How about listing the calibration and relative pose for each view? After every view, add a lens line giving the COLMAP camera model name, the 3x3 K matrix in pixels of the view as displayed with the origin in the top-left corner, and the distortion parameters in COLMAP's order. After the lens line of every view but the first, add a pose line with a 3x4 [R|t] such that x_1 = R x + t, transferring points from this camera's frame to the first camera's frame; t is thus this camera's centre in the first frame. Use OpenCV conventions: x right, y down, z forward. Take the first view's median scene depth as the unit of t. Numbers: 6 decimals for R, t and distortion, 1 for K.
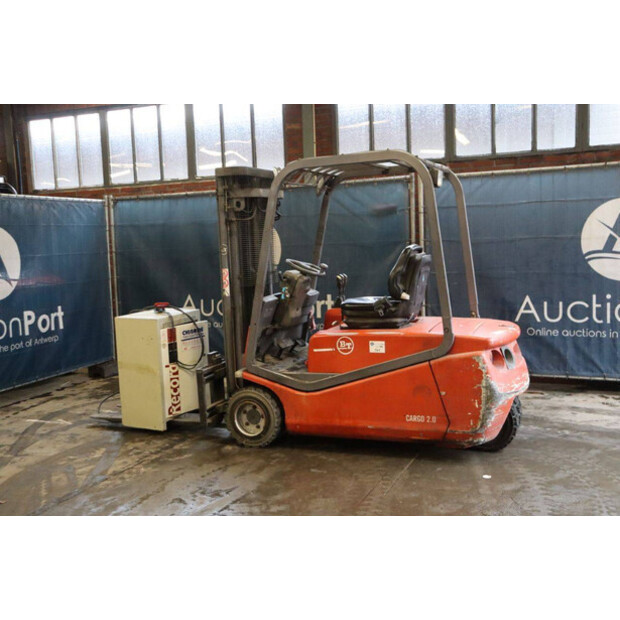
lens RADIAL K [[695.6, 0, 309.6], [0, 695.6, 309.9], [0, 0, 1]] dist [-0.001929, 0.000000]
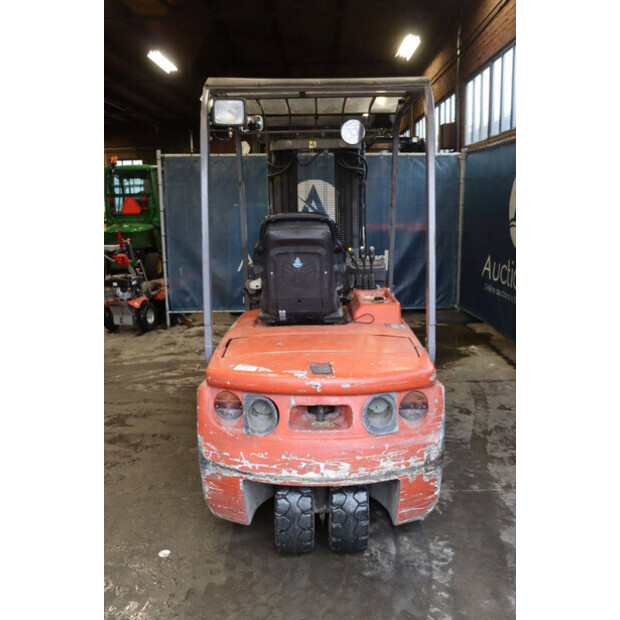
lens RADIAL K [[561.8, 0, 308.1], [0, 561.8, 307.6], [0, 0, 1]] dist [-0.113900, 0.057594]
pose [[0.372618, 0.204365, -0.905202, 0.631832], [-0.093978, 0.978745, 0.182283, -0.097964], [0.923214, 0.017147, 0.383904, 0.762153]]
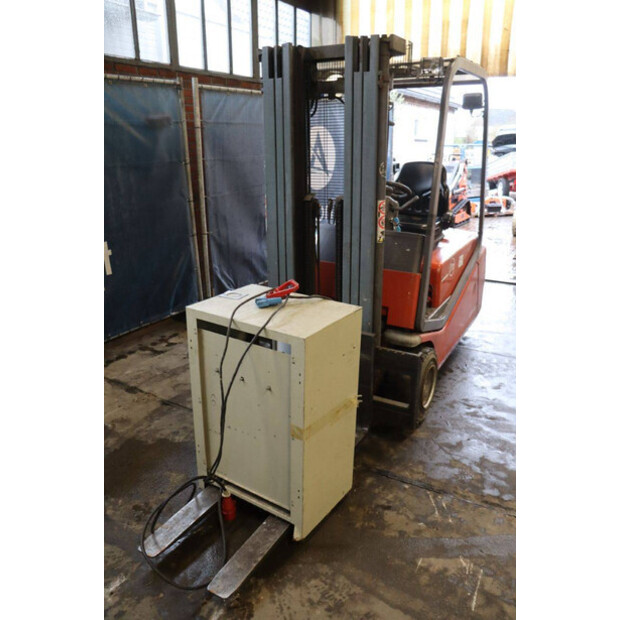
lens RADIAL K [[506.0, 0, 315.9], [0, 506.0, 307.3], [0, 0, 1]] dist [-0.151569, 0.110498]
pose [[0.123733, -0.275973, 0.953168, -0.608623], [0.106404, 0.958701, 0.263763, -0.092887], [-0.986594, 0.068785, 0.147987, 1.012137]]
